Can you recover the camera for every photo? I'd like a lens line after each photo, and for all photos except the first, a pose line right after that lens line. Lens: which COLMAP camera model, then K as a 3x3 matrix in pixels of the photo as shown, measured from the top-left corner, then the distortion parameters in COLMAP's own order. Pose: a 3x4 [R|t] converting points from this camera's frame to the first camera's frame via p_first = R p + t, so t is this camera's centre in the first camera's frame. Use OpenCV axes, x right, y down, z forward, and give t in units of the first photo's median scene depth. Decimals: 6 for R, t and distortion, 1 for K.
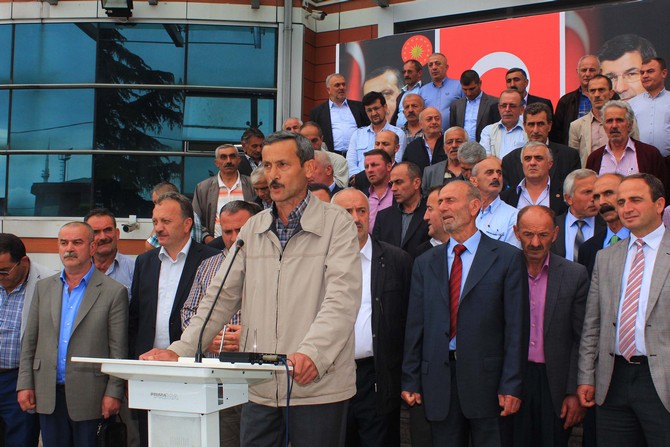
lens RADIAL K [[834.1, 0, 335.0], [0, 834.1, 223.5], [0, 0, 1]] dist [-0.055863, -0.024815]
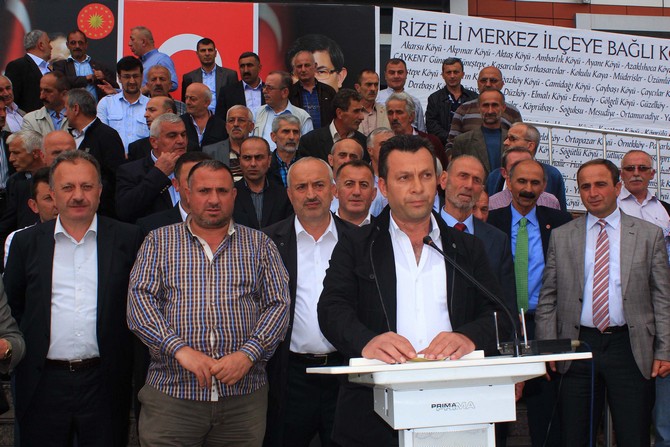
lens RADIAL K [[803.5, 0, 335.0], [0, 803.5, 223.5], [0, 0, 1]] dist [-0.073067, 0.047233]
pose [[0.807976, 0.011411, 0.589104, -0.194889], [-0.017029, 0.999847, 0.003989, 0.009285], [-0.588969, -0.013255, 0.808047, 0.121676]]
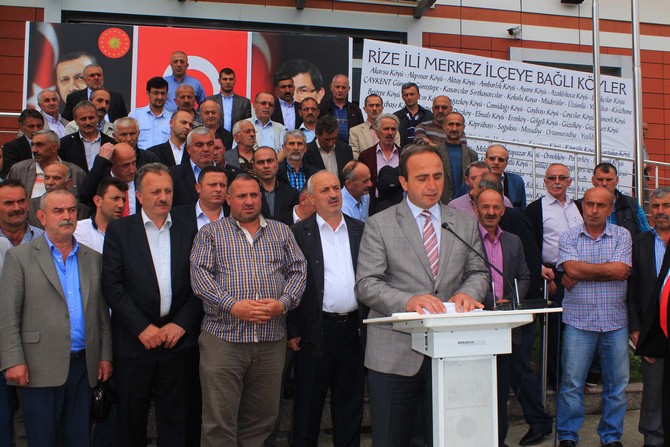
lens RADIAL K [[717.5, 0, 335.0], [0, 717.5, 223.5], [0, 0, 1]] dist [-0.127309, 0.150666]
pose [[0.760904, 0.017938, 0.648616, -0.263133], [-0.032632, 0.999411, 0.010641, 0.009706], [-0.648043, -0.029263, 0.761041, 0.098202]]
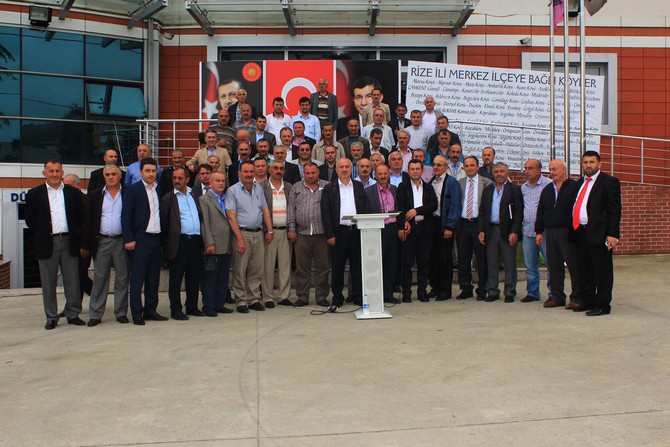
lens RADIAL K [[736.9, 0, 335.0], [0, 736.9, 223.5], [0, 0, 1]] dist [-0.082654, 0.021127]
pose [[0.868700, -0.030187, 0.494418, -0.504175], [-0.012096, 0.996551, 0.082098, -0.014816], [-0.495191, -0.077299, 0.865339, -0.442101]]
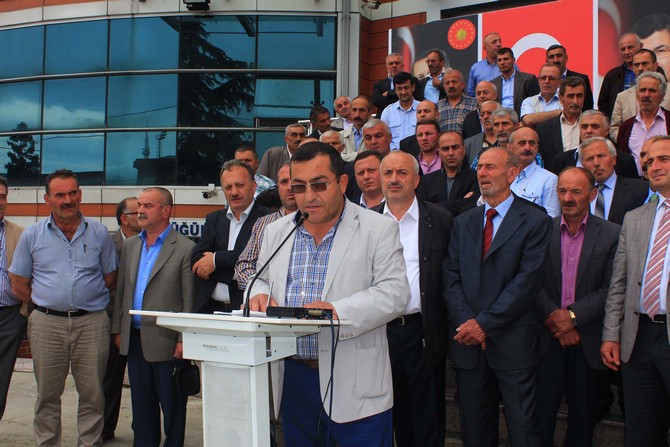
lens RADIAL K [[717.5, 0, 335.0], [0, 717.5, 223.5], [0, 0, 1]] dist [-0.127309, 0.150666]
pose [[0.996906, -0.001134, -0.078593, 0.004202], [0.004521, 0.999068, 0.042930, 0.003473], [0.078471, -0.043152, 0.995982, 0.032860]]
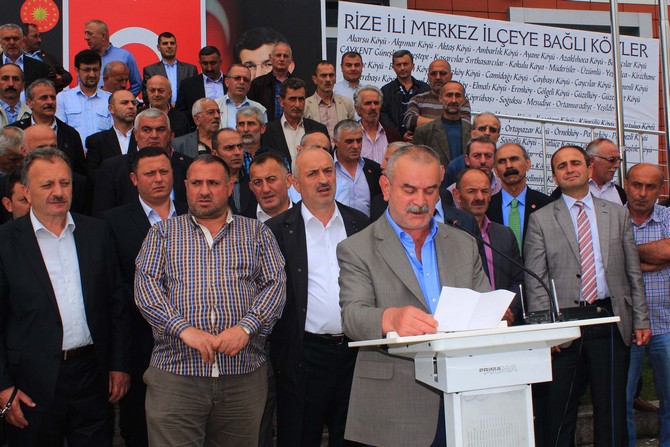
lens RADIAL K [[803.5, 0, 335.0], [0, 803.5, 223.5], [0, 0, 1]] dist [-0.073067, 0.047233]
pose [[0.743907, -0.011219, 0.668189, -0.231567], [0.004060, 0.999916, 0.012269, 0.012285], [-0.668271, -0.006414, 0.743891, 0.132222]]
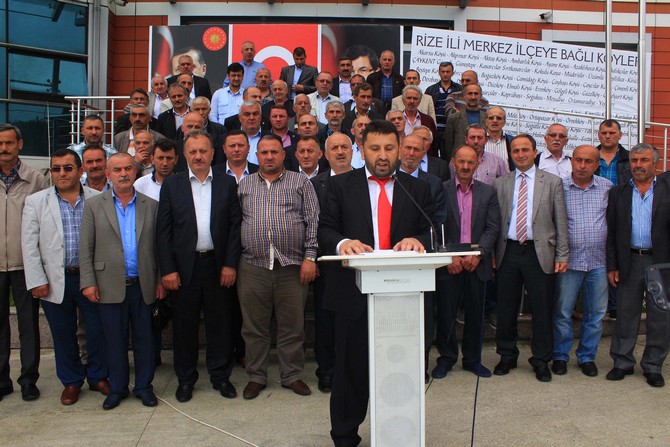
lens RADIAL K [[553.7, 0, 335.0], [0, 553.7, 223.5], [0, 0, 1]] dist [-0.161289, 0.130422]
pose [[0.858910, -0.028241, 0.511348, -0.192648], [-0.024778, 0.995017, 0.096574, 0.009672], [-0.511527, -0.095619, 0.853930, 0.083988]]
